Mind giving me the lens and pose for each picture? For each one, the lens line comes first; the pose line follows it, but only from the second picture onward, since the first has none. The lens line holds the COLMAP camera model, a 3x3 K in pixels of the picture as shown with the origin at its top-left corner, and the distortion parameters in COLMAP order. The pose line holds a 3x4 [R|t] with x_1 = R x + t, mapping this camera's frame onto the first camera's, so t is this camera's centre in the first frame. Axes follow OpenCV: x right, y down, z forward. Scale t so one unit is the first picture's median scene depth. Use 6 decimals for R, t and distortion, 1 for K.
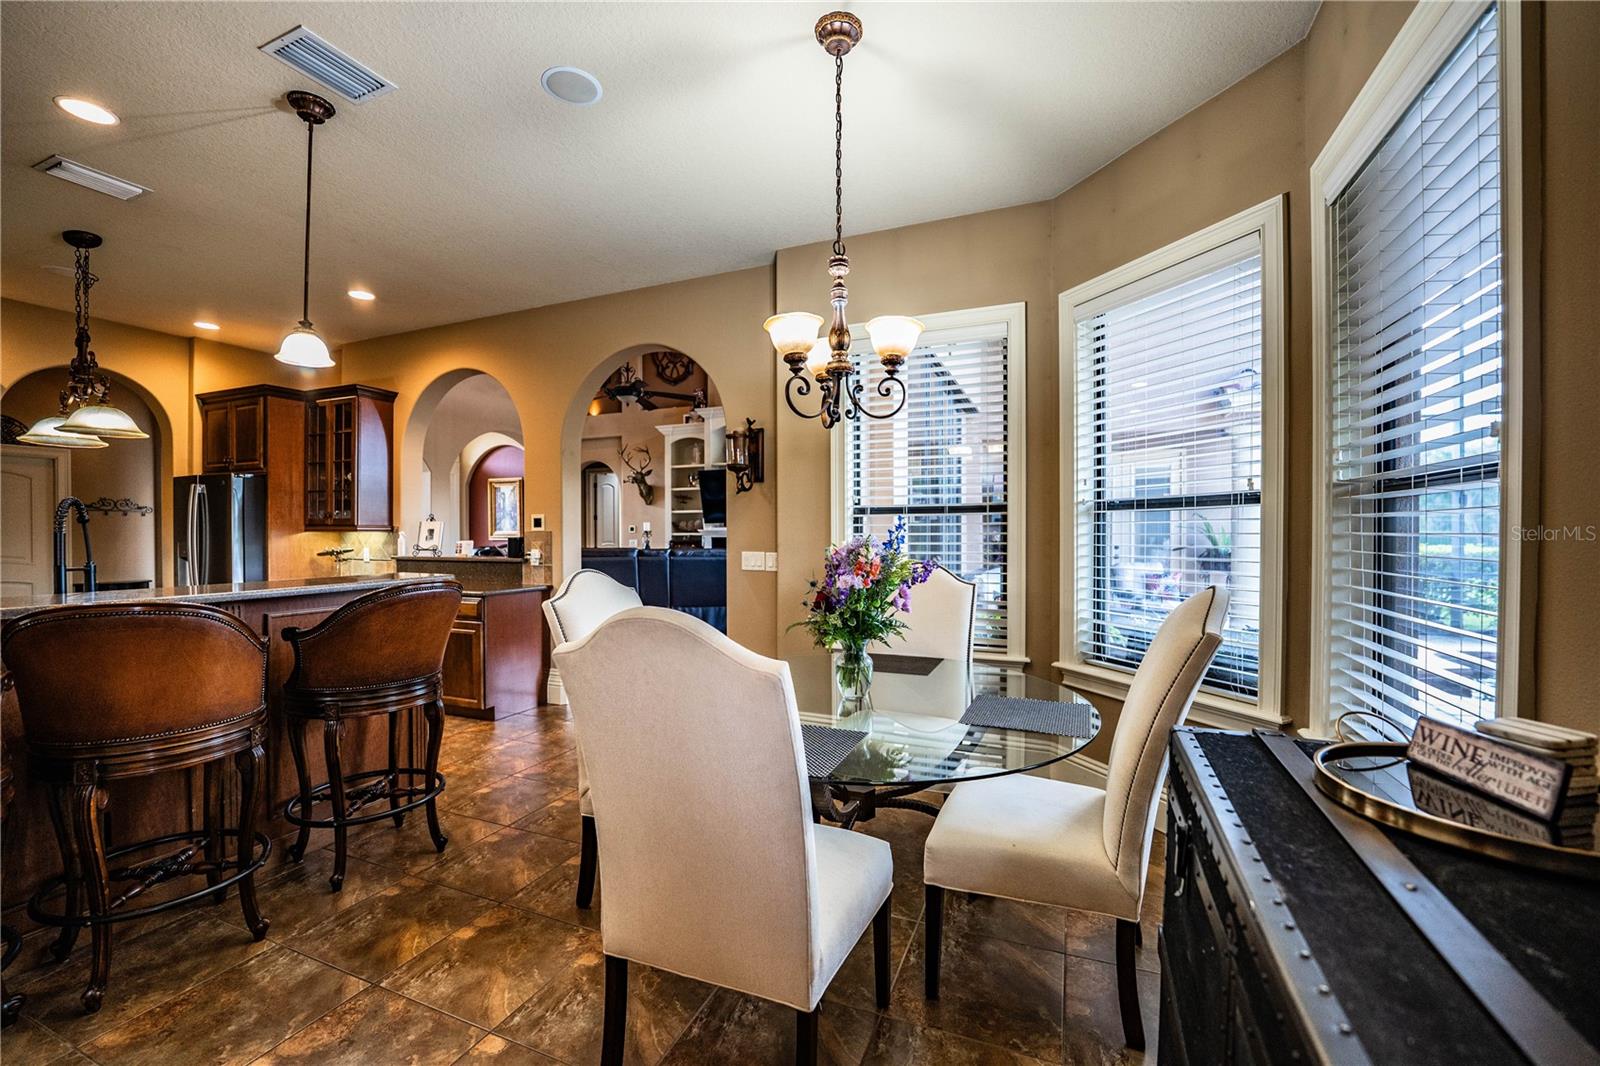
lens RADIAL K [[653.6, 0, 806.2], [0, 653.6, 536.5], [0, 0, 1]] dist [-0.022519, 0.001045]
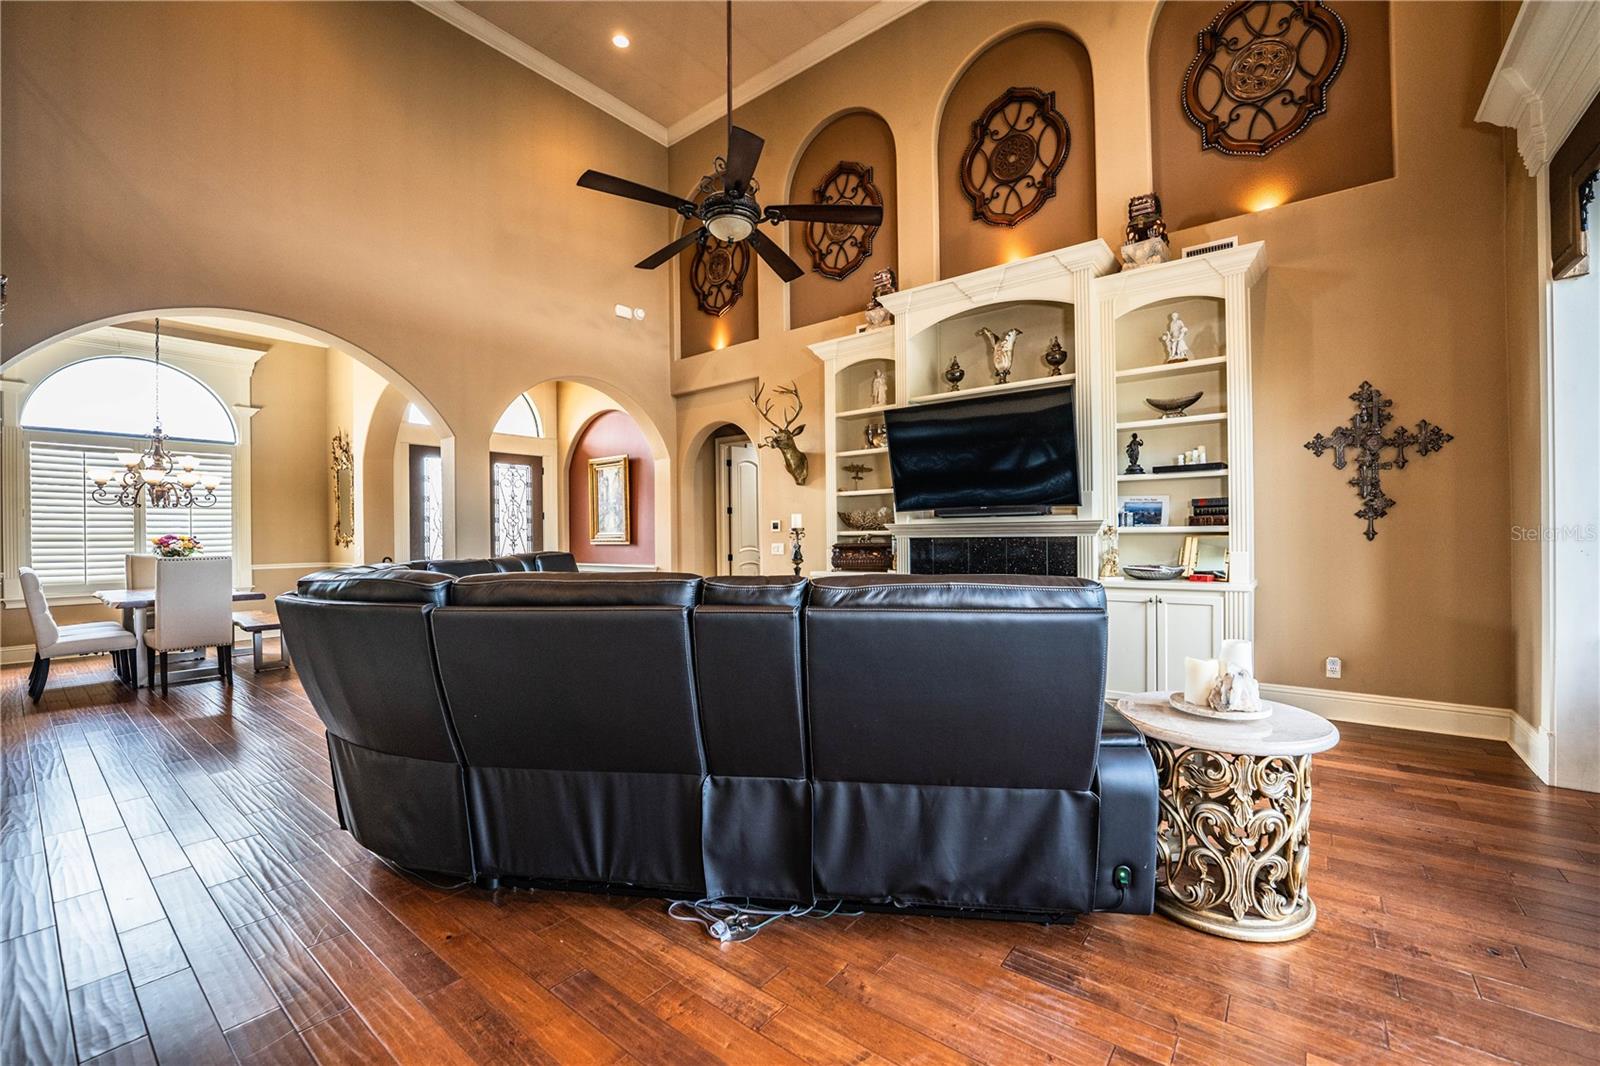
lens RADIAL K [[653.6, 0, 797.6], [0, 653.6, 536.7], [0, 0, 1]] dist [-0.022519, 0.001045]
pose [[0.960478, -0.006427, -0.278283, -0.081097], [0.005225, 0.999974, -0.005061, 0.001818], [0.278308, 0.003407, 0.960486, 0.442607]]
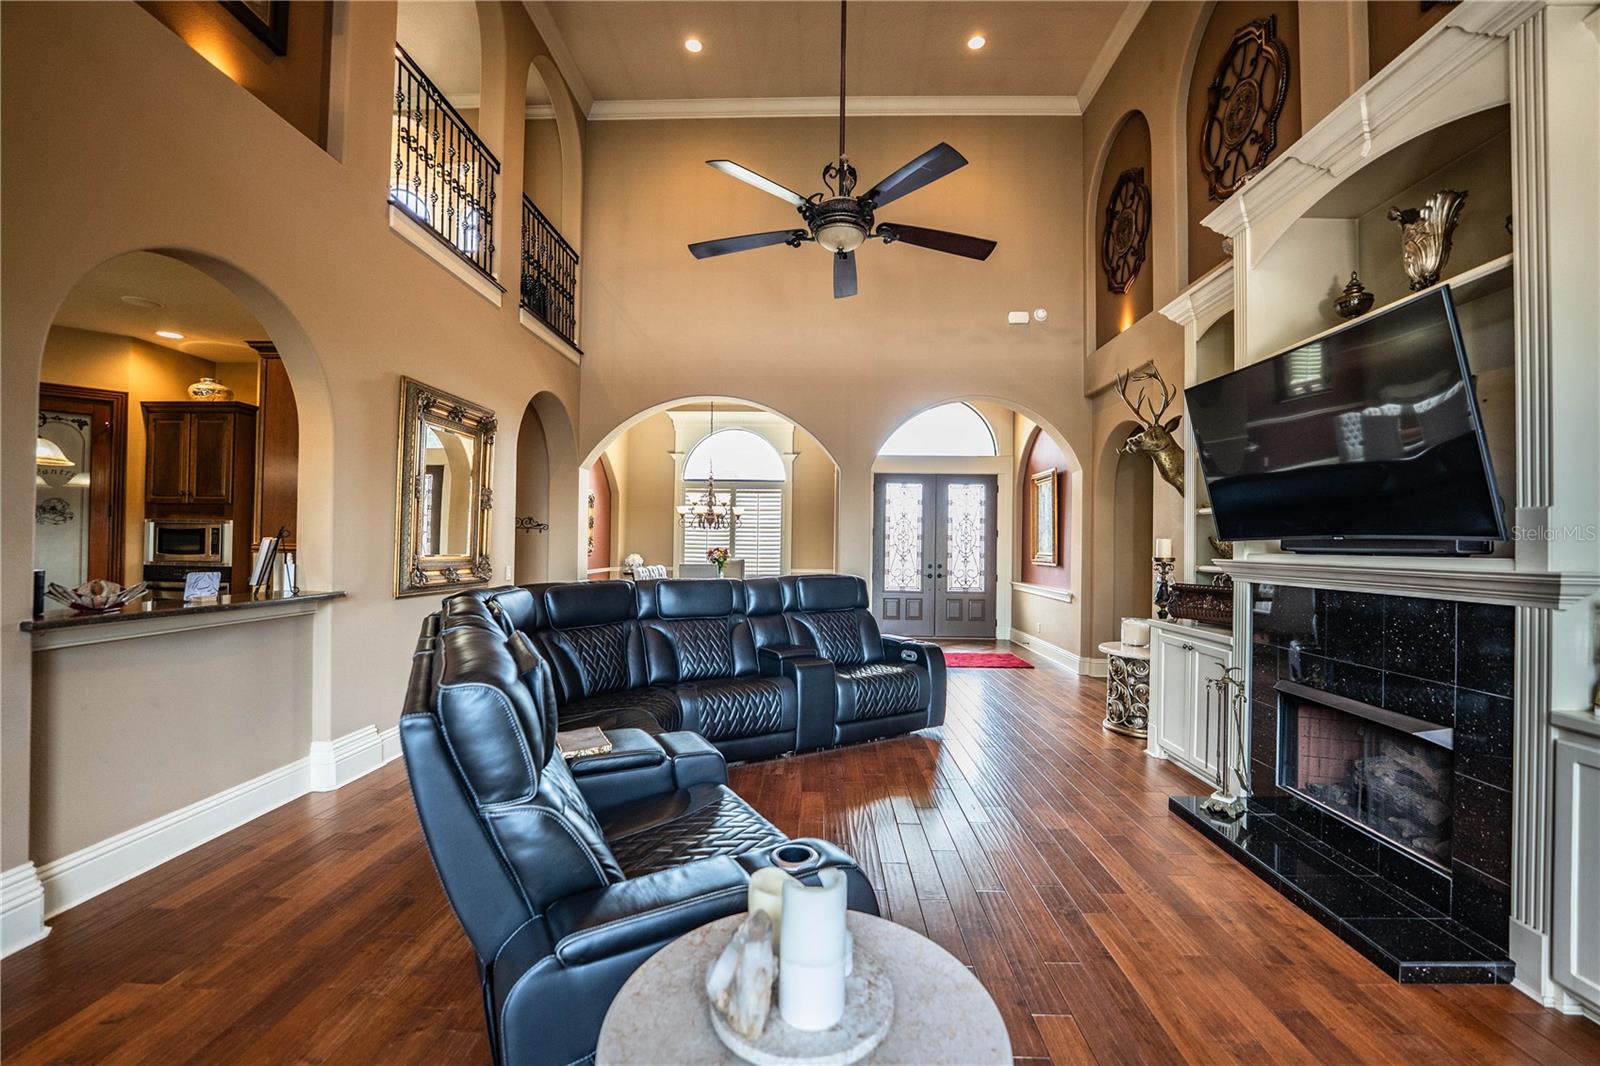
lens RADIAL K [[653.6, 0, 801.7], [0, 653.6, 534.9], [0, 0, 1]] dist [-0.022519, 0.001045]
pose [[0.354201, -0.004386, -0.935159, 0.076449], [-0.021649, 0.999683, -0.012888, -0.013470], [0.934919, 0.024810, 0.353993, 0.631653]]
